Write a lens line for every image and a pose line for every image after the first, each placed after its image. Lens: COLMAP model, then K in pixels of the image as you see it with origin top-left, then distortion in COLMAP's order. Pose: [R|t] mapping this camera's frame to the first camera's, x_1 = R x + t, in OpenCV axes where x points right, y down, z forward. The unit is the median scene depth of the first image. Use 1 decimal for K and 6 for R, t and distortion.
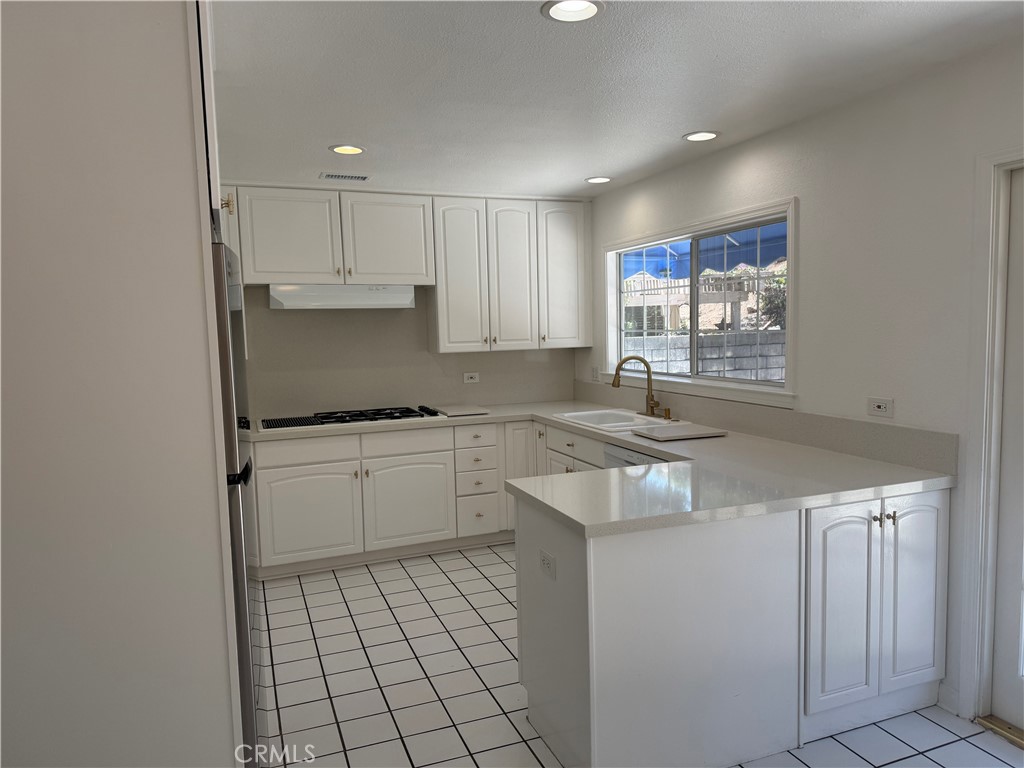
lens RADIAL K [[701.8, 0, 515.1], [0, 701.8, 394.6], [0, 0, 1]] dist [0.032487, -0.004569]
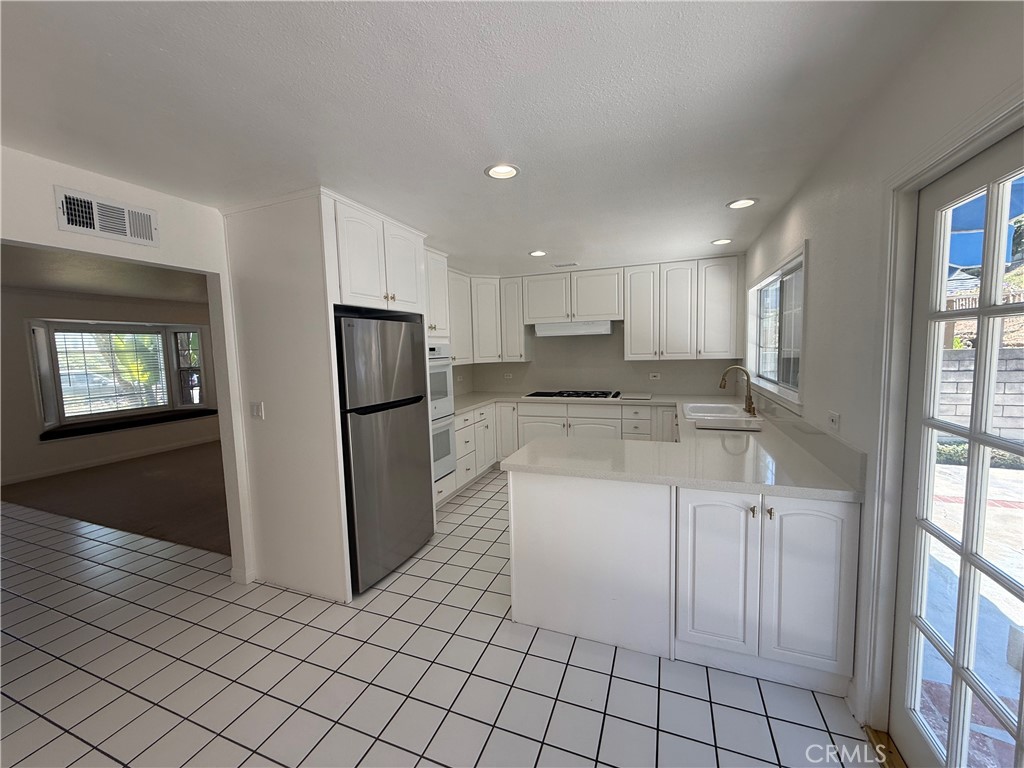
lens RADIAL K [[407.7, 0, 513.8], [0, 407.7, 379.9], [0, 0, 1]] dist [0.002523, 0.000772]
pose [[0.736735, 0.056847, -0.673788, 0.360050], [-0.057034, 0.998133, 0.021850, -0.019881], [0.673772, 0.022331, 0.738602, 0.112174]]
